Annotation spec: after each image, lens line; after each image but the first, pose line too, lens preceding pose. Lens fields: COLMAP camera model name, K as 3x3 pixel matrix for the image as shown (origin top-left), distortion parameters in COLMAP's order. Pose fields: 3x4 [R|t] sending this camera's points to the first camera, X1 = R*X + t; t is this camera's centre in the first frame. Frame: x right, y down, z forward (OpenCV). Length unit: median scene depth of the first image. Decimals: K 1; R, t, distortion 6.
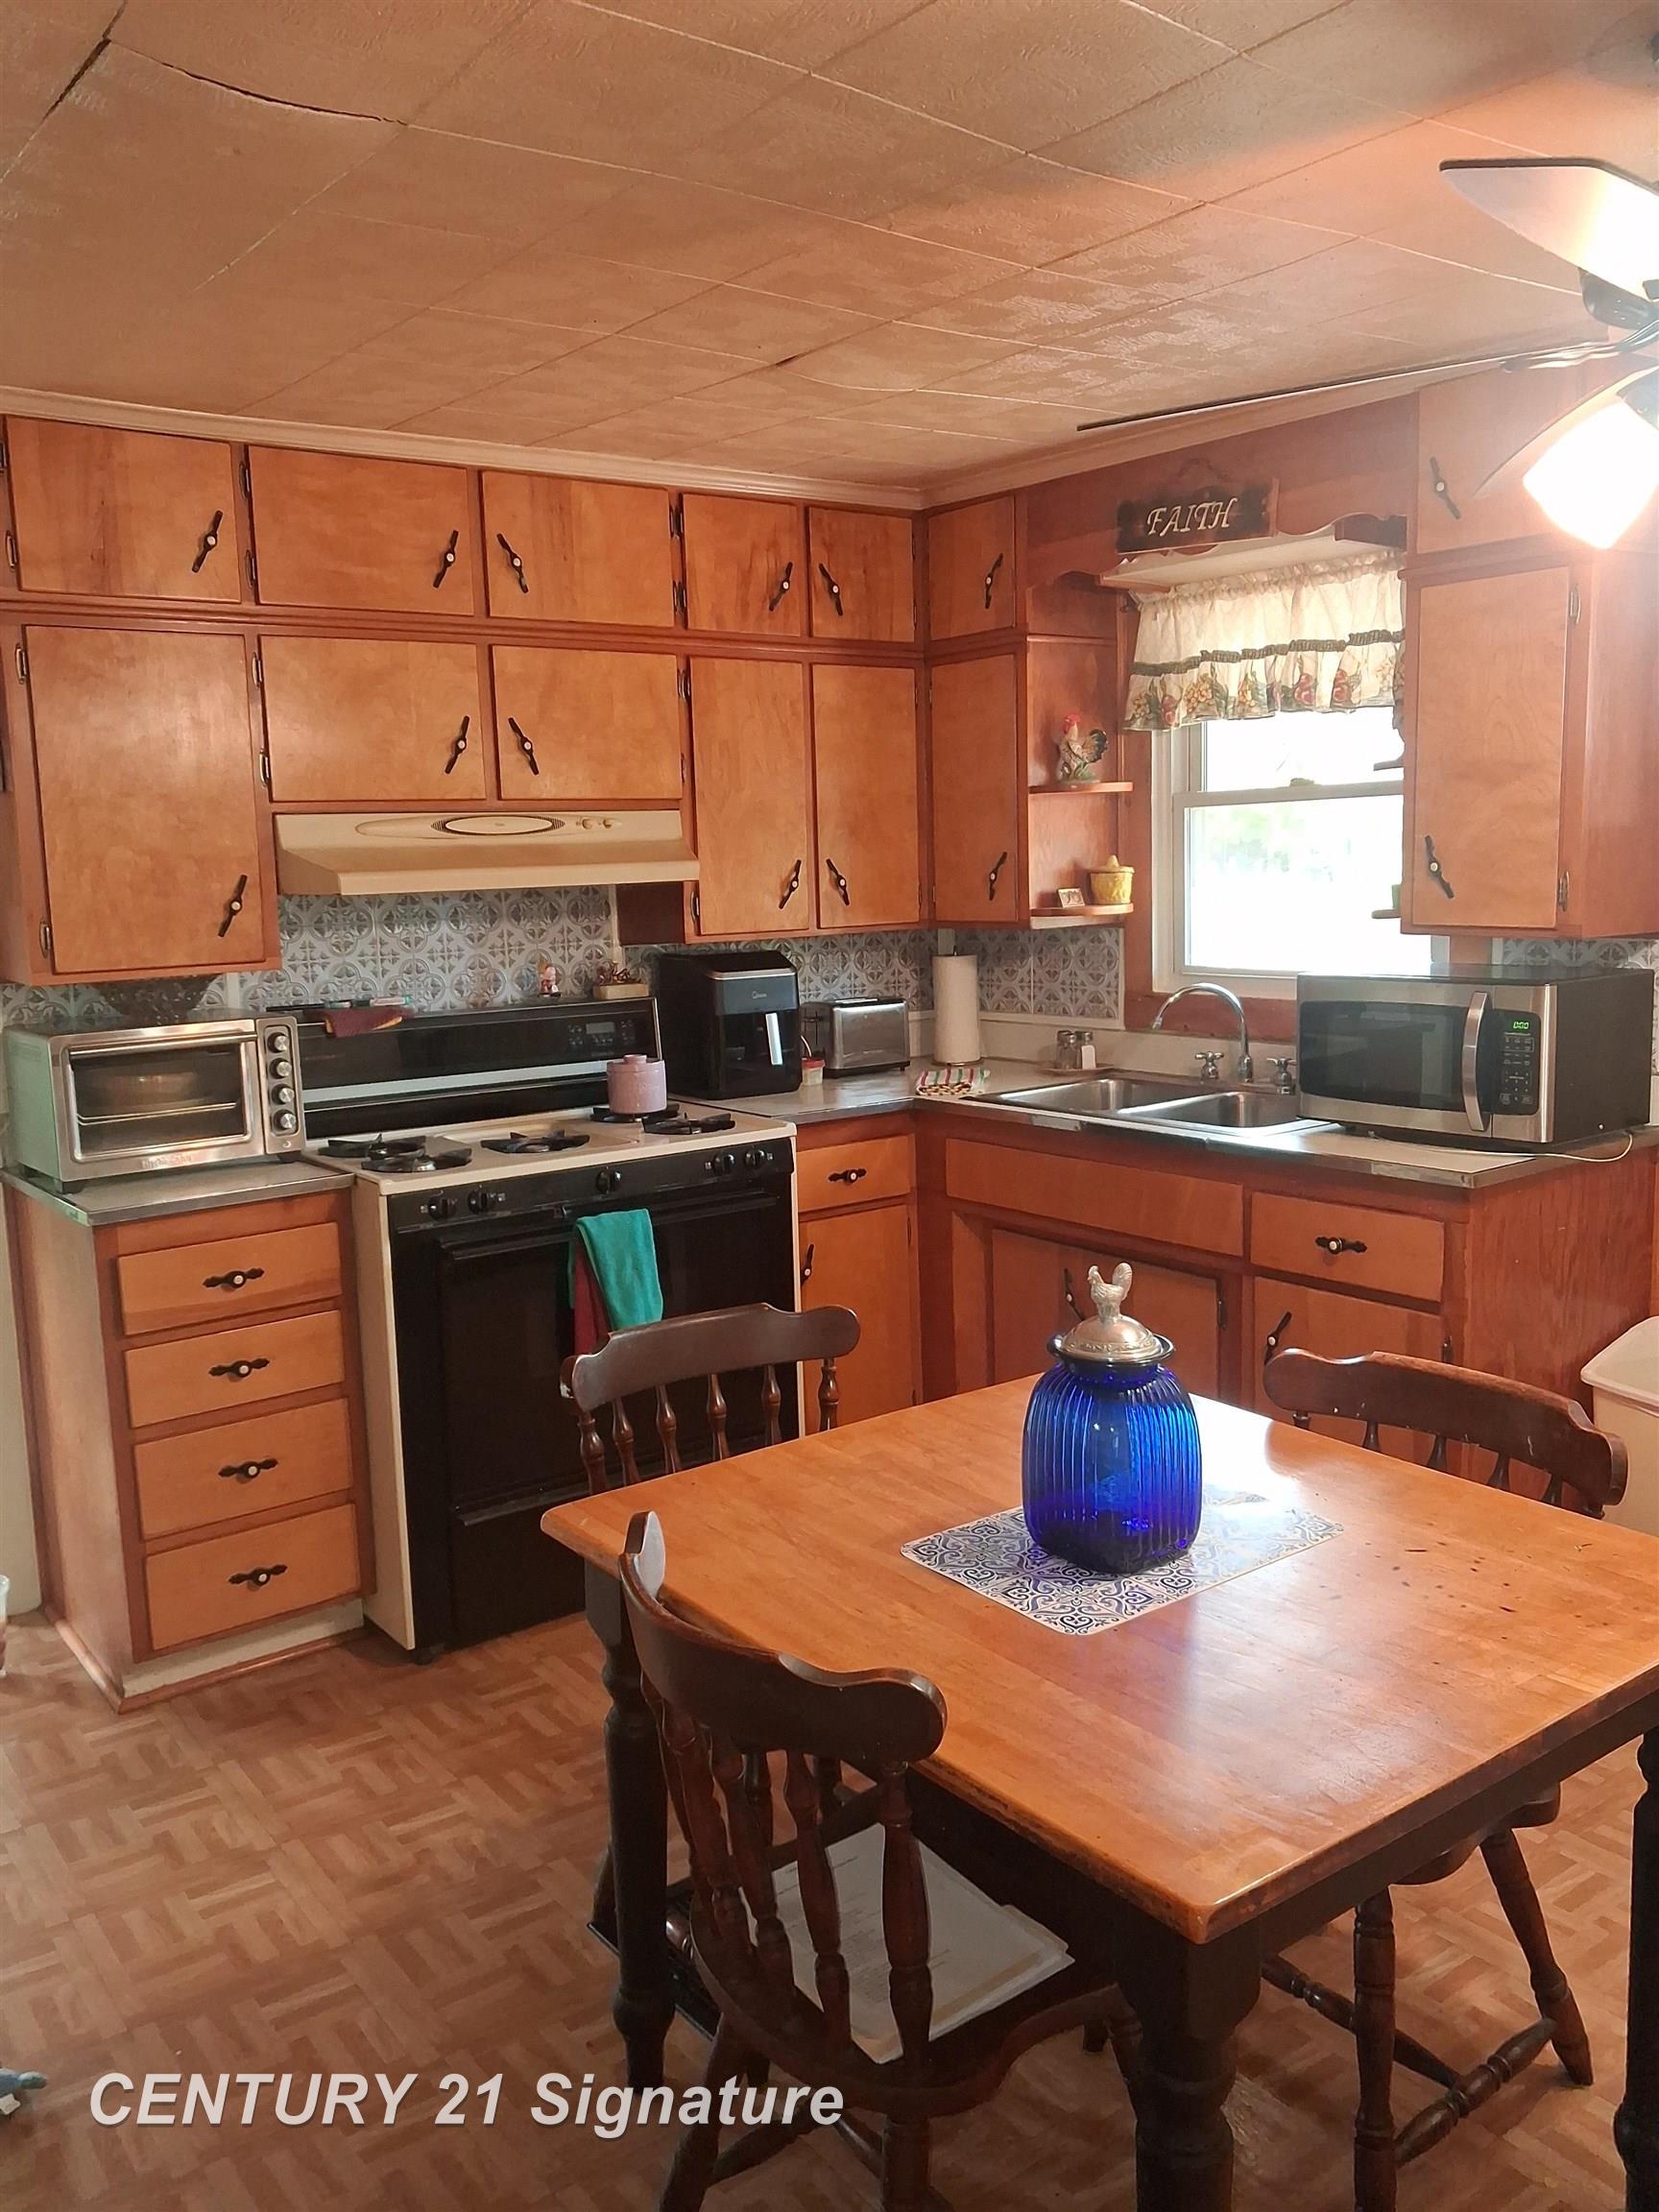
lens RADIAL K [[1765.8, 0, 829.0], [0, 1765.8, 1130.5], [0, 0, 1]] dist [0.353186, -0.505268]
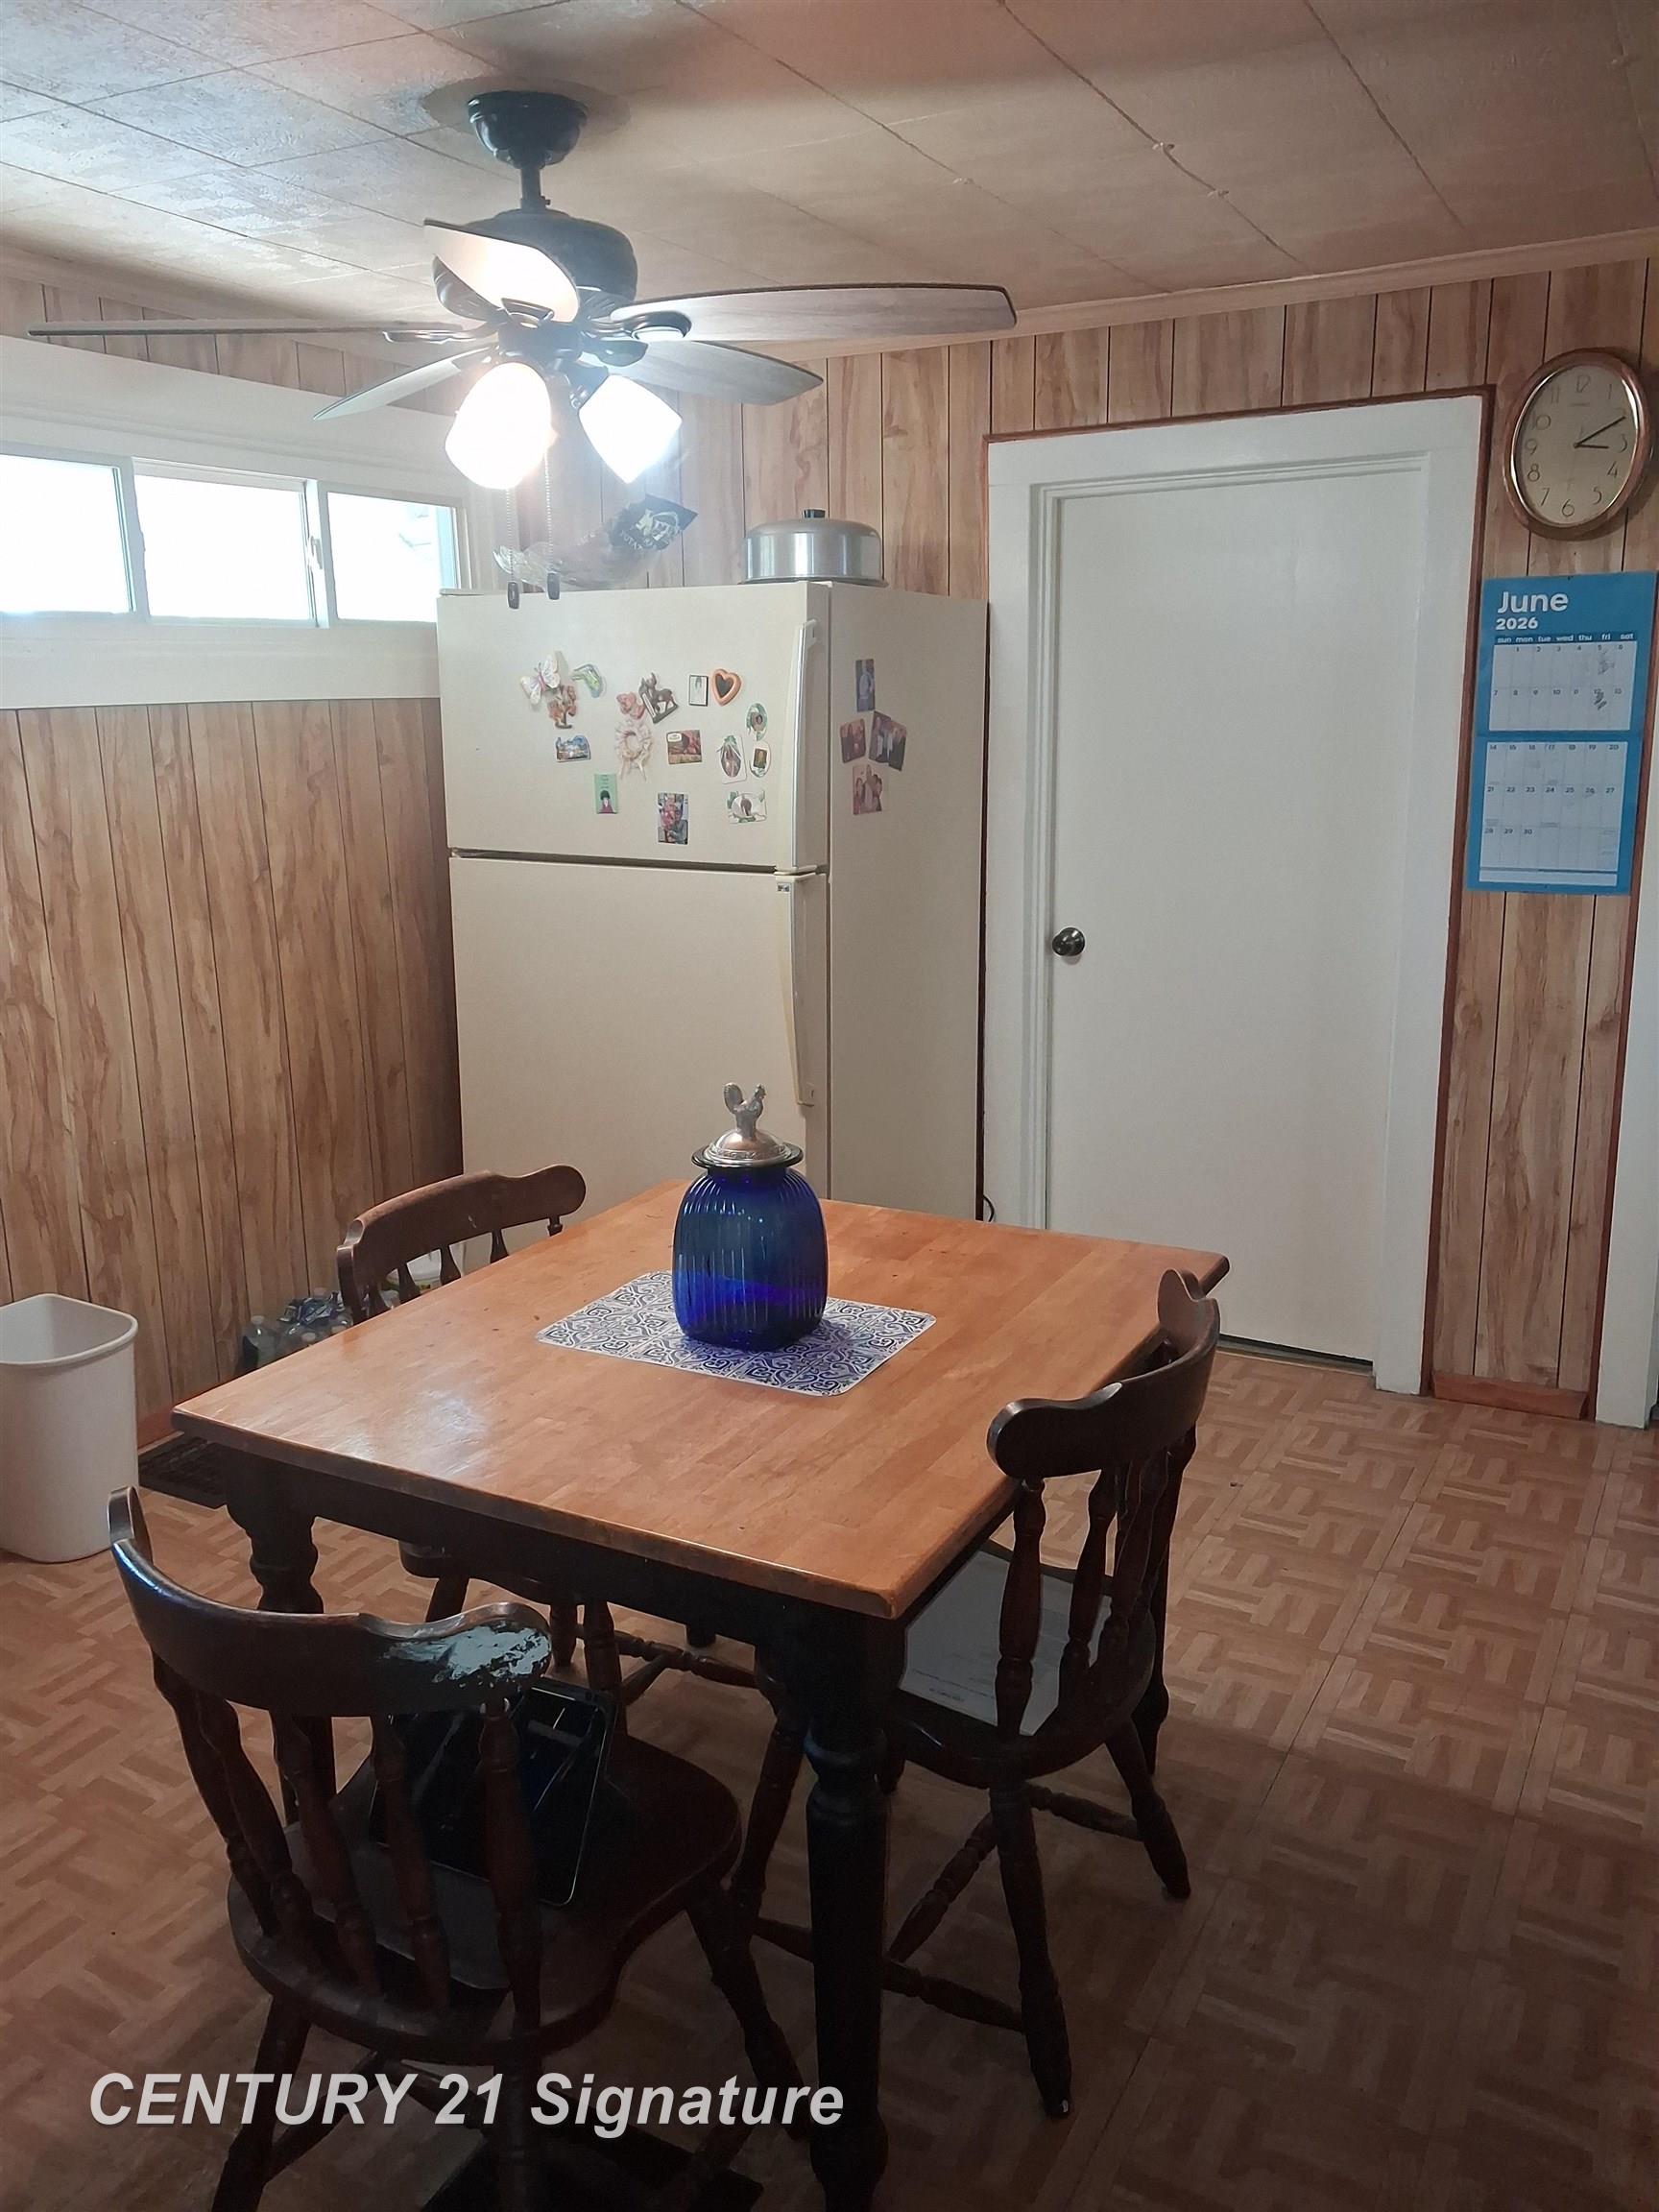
lens RADIAL K [[1765.8, 0, 829.0], [0, 1765.8, 1130.5], [0, 0, 1]] dist [0.353186, -0.505268]
pose [[-0.420771, -0.185450, 0.888009, -0.764233], [0.178080, 0.942950, 0.281305, -0.177783], [-0.889516, 0.276502, -0.363742, 1.225548]]
